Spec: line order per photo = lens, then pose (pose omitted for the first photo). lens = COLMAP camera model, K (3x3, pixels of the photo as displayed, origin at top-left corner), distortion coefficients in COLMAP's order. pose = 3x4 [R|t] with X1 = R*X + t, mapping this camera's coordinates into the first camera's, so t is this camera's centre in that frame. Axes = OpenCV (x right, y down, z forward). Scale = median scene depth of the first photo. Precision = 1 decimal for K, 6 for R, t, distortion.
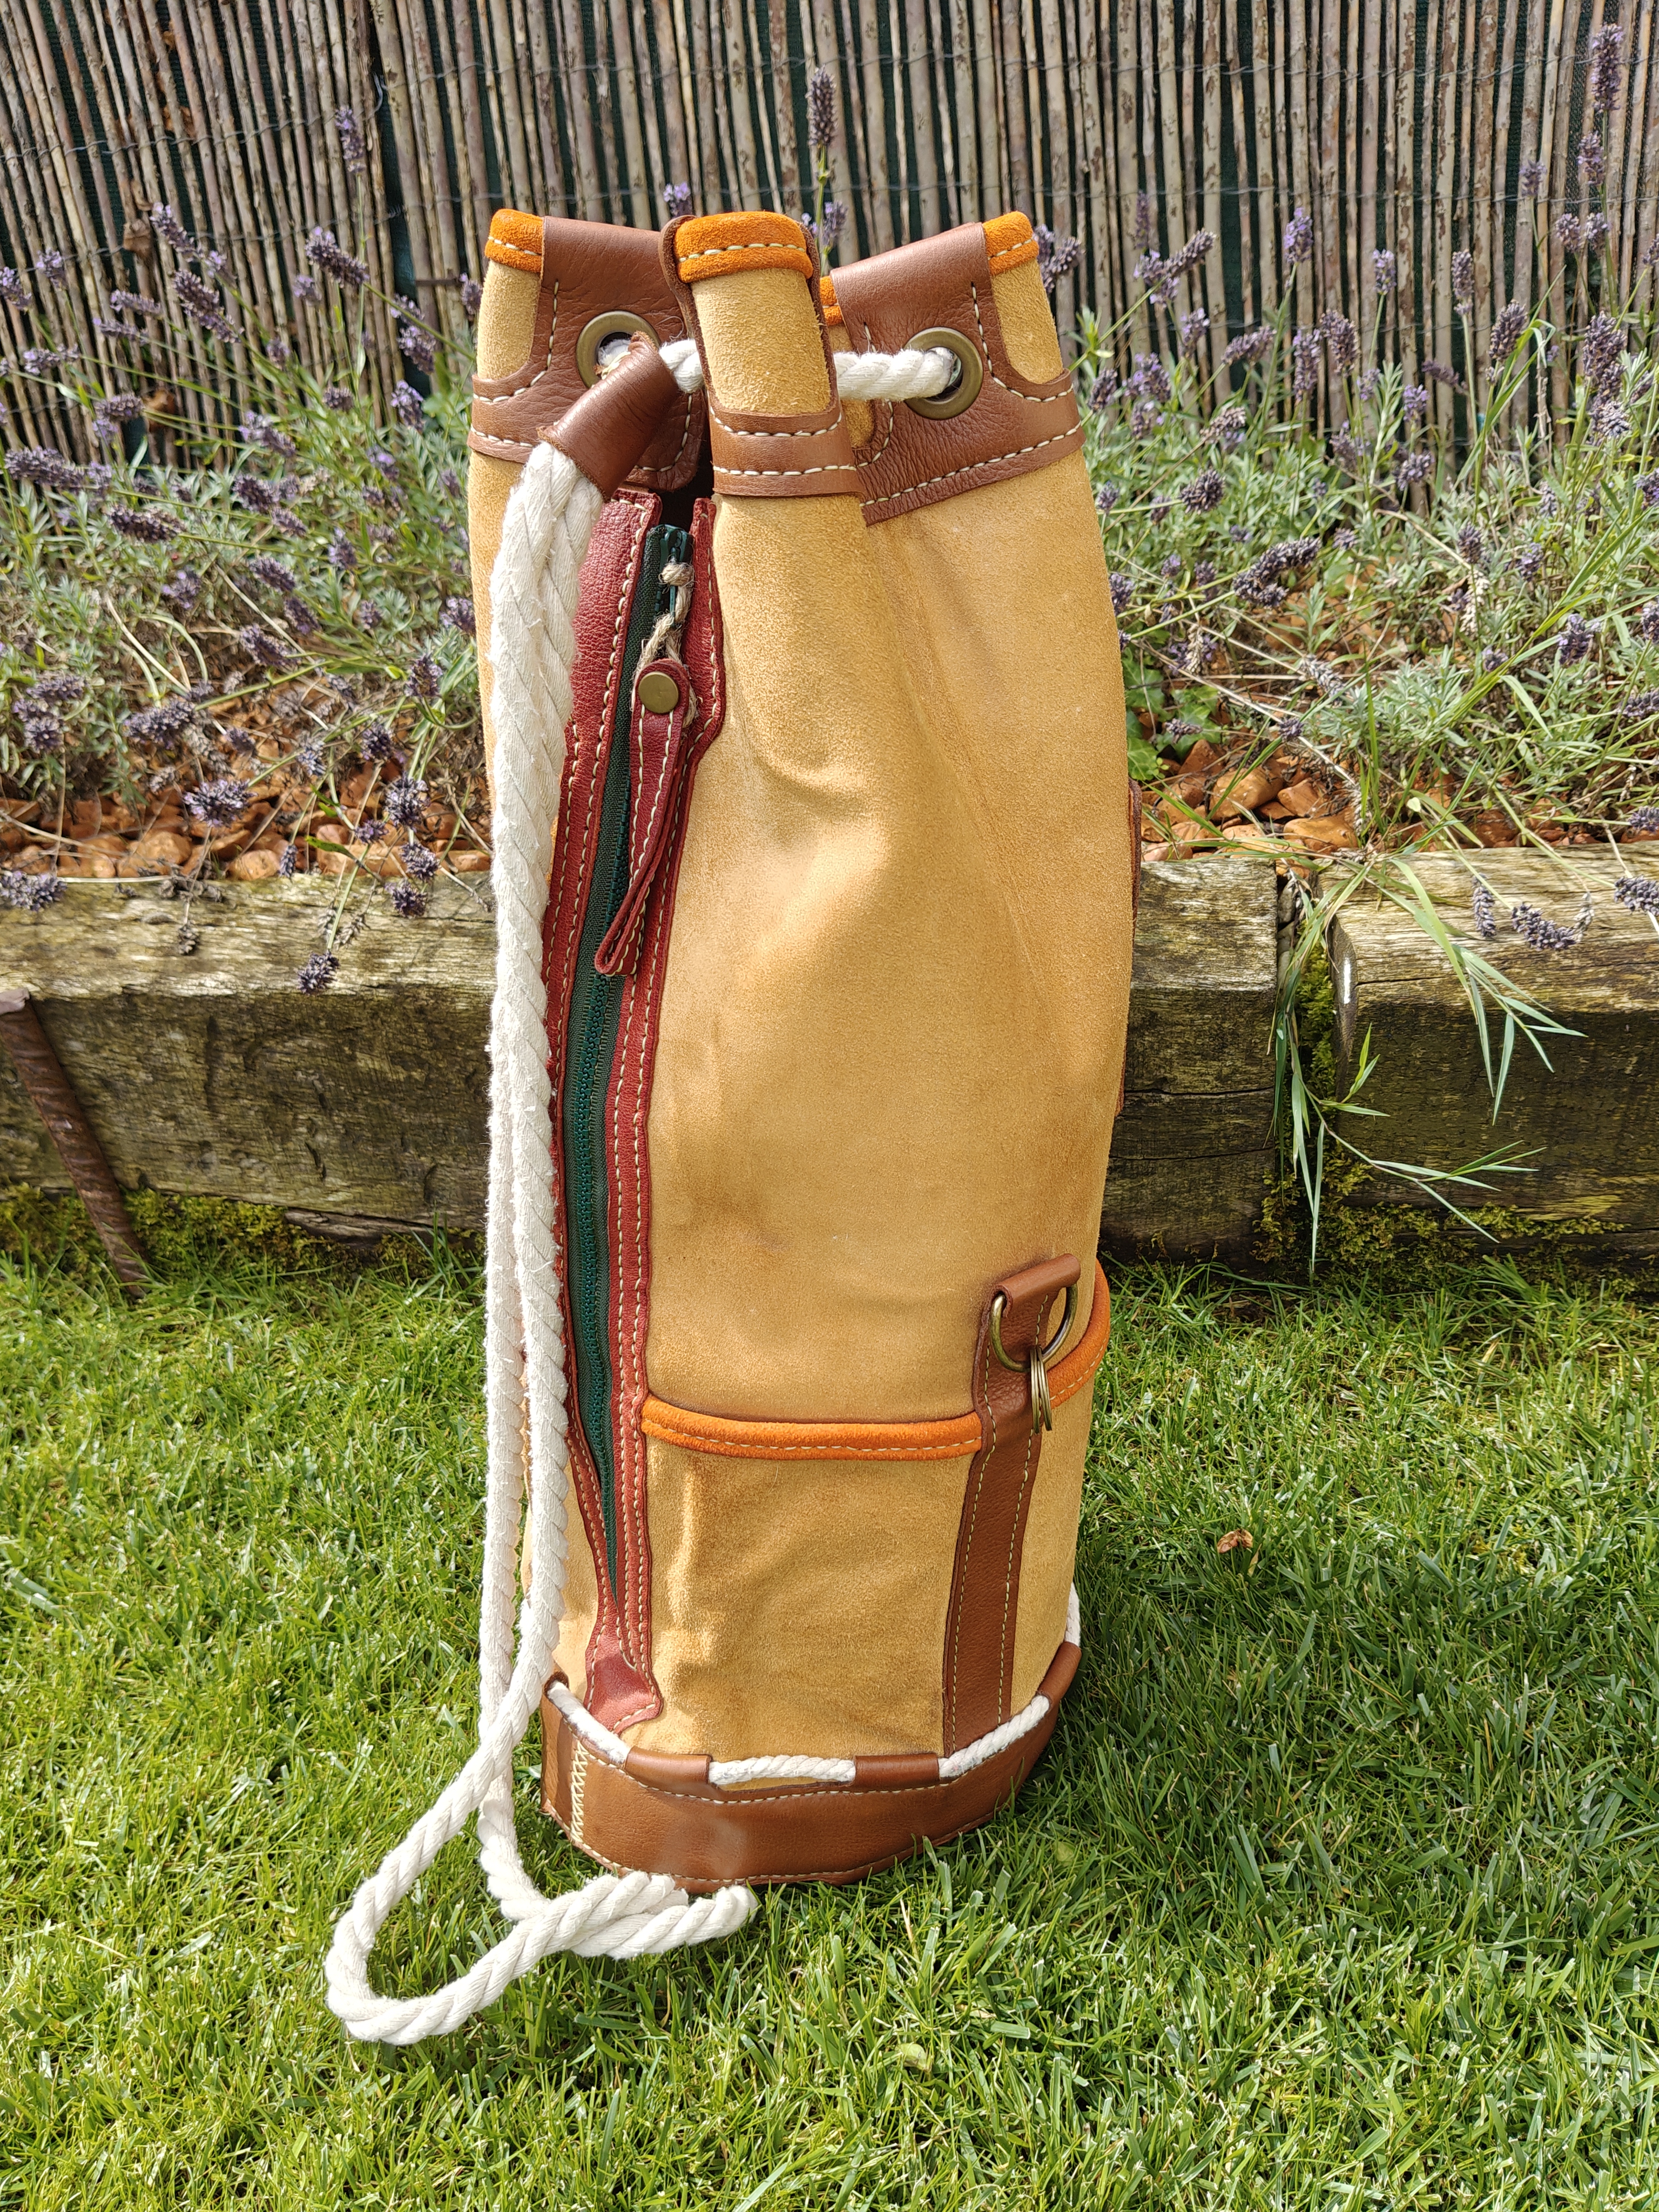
lens RADIAL K [[1696.4, 0, 829.4], [0, 1696.4, 1134.7], [0, 0, 1]] dist [0.004688, -0.037845]
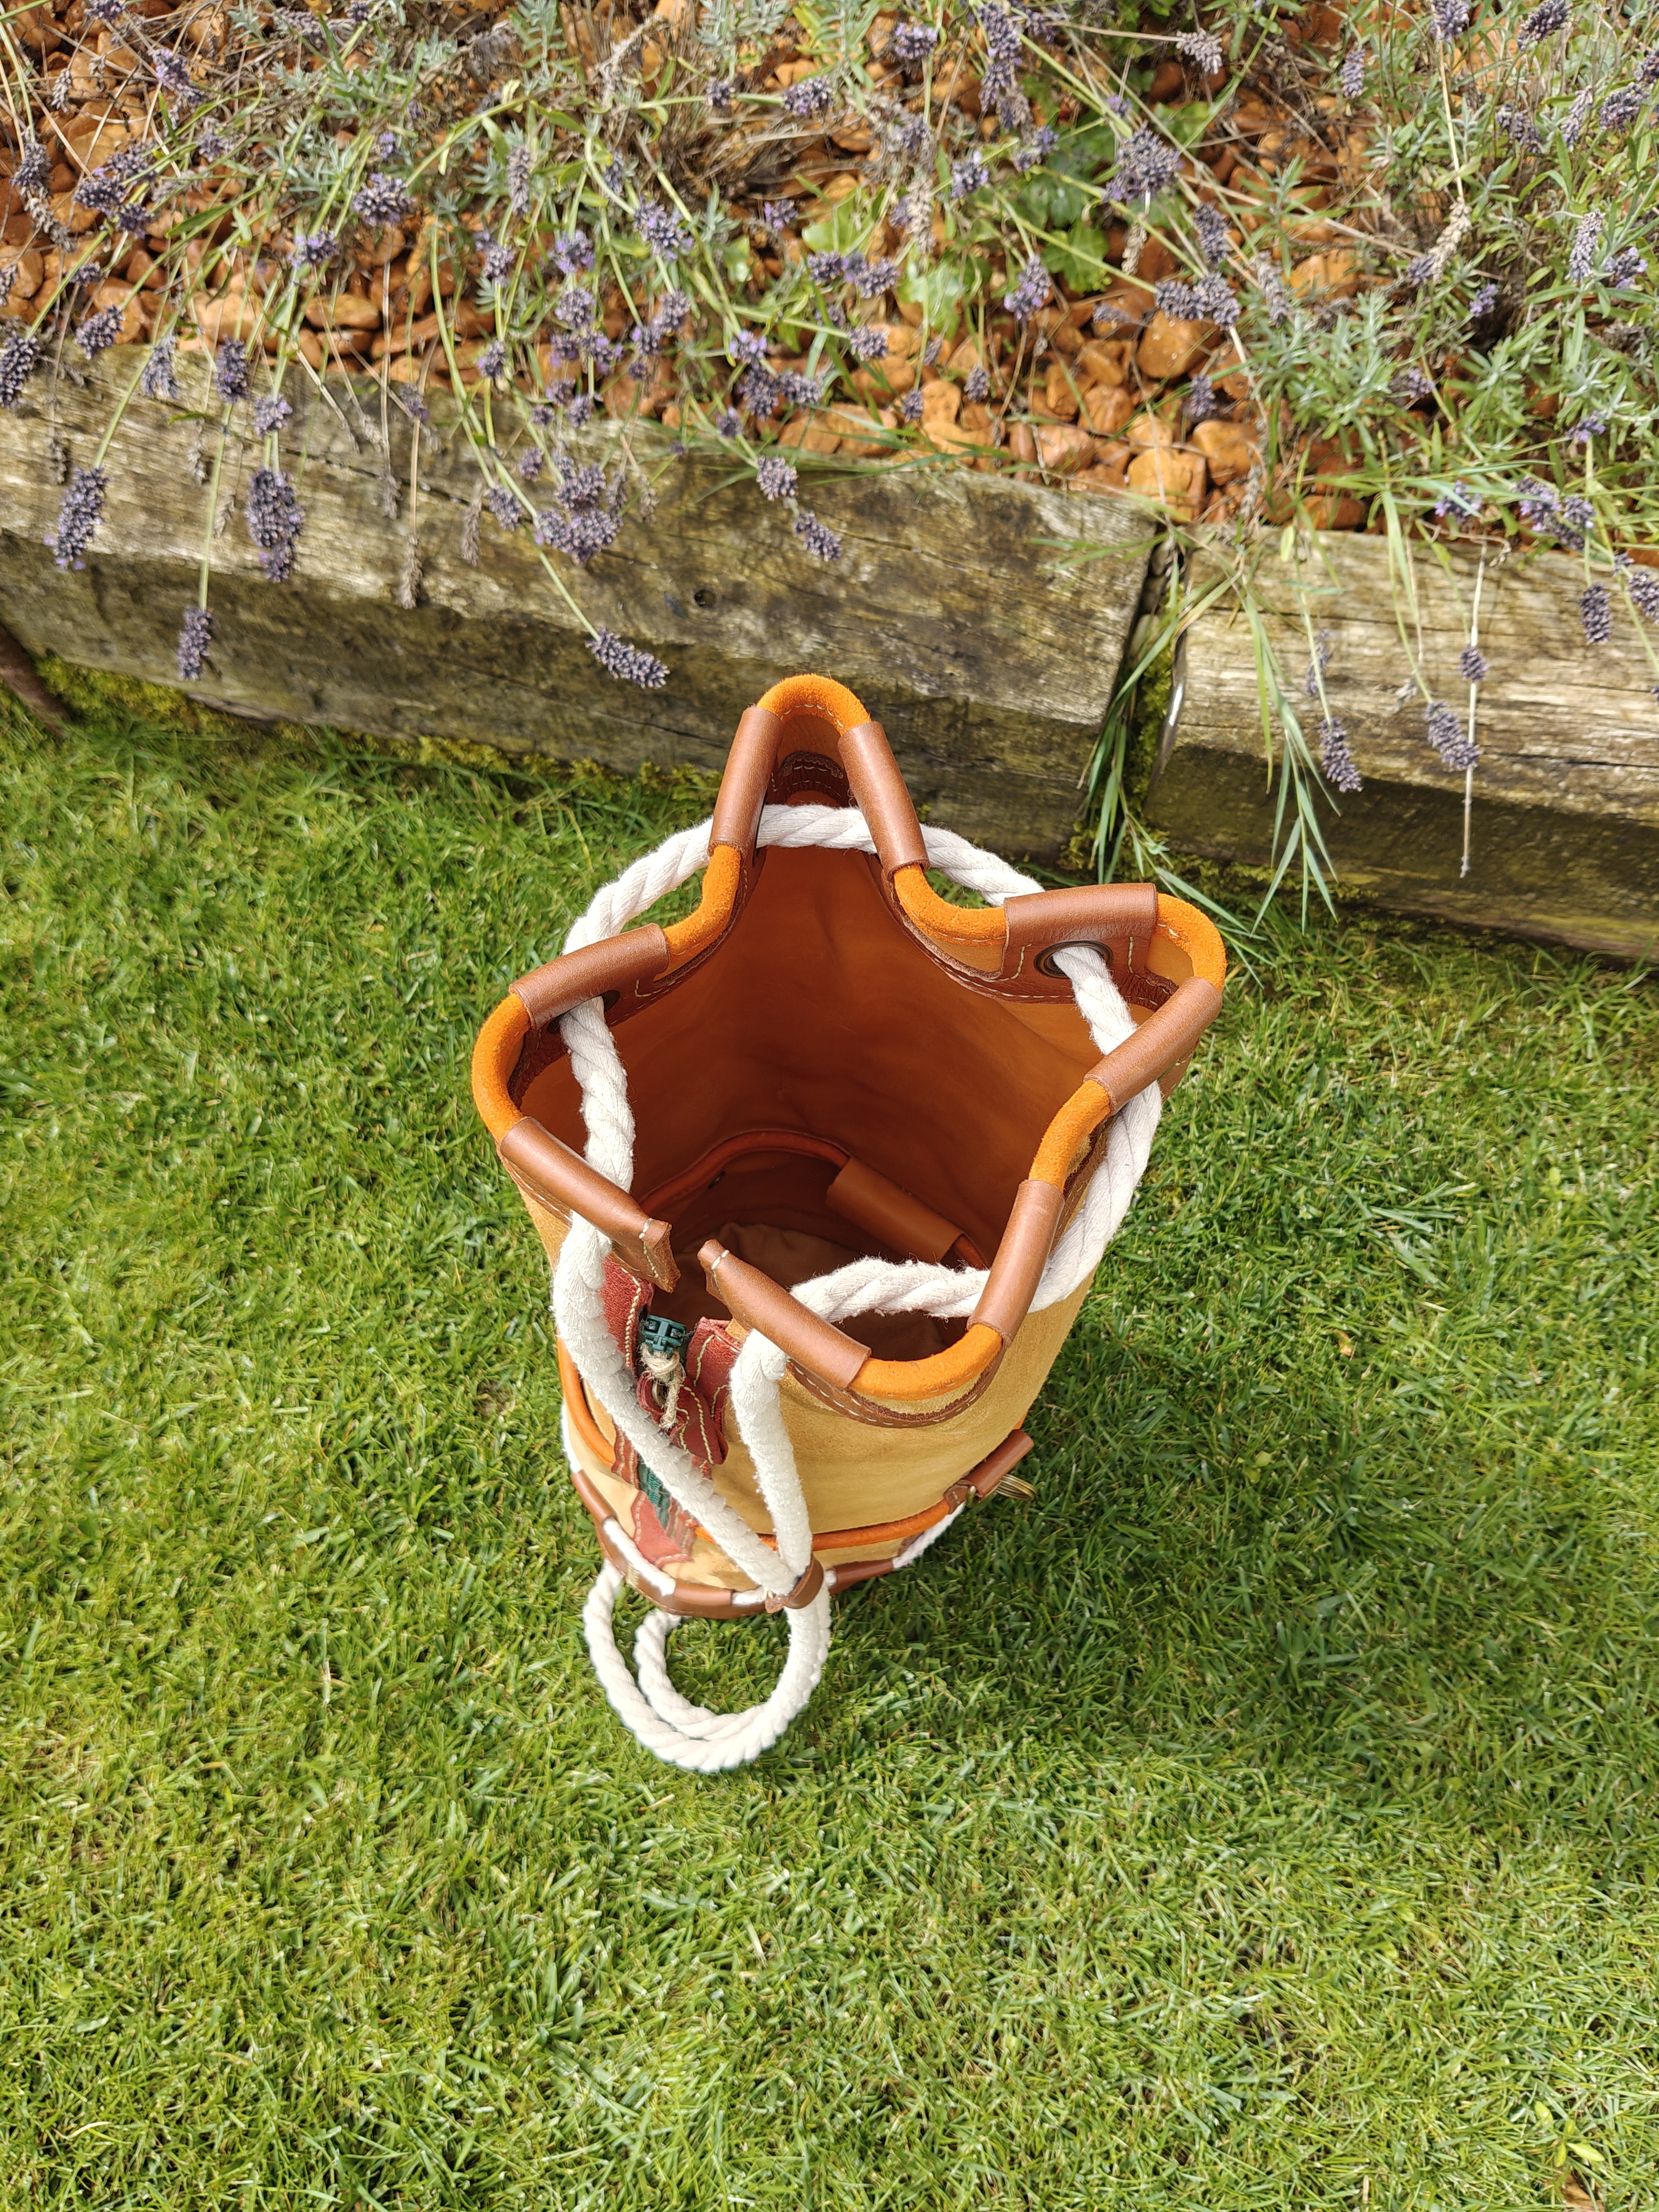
lens RADIAL K [[1694.0, 0, 815.0], [0, 1694.0, 1102.0], [0, 0, 1]] dist [0.012661, -0.079360]
pose [[0.993804, 0.100580, 0.047310, 0.035001], [-0.108363, 0.781998, 0.613789, -0.327810], [0.024739, -0.615112, 0.788051, 0.006032]]
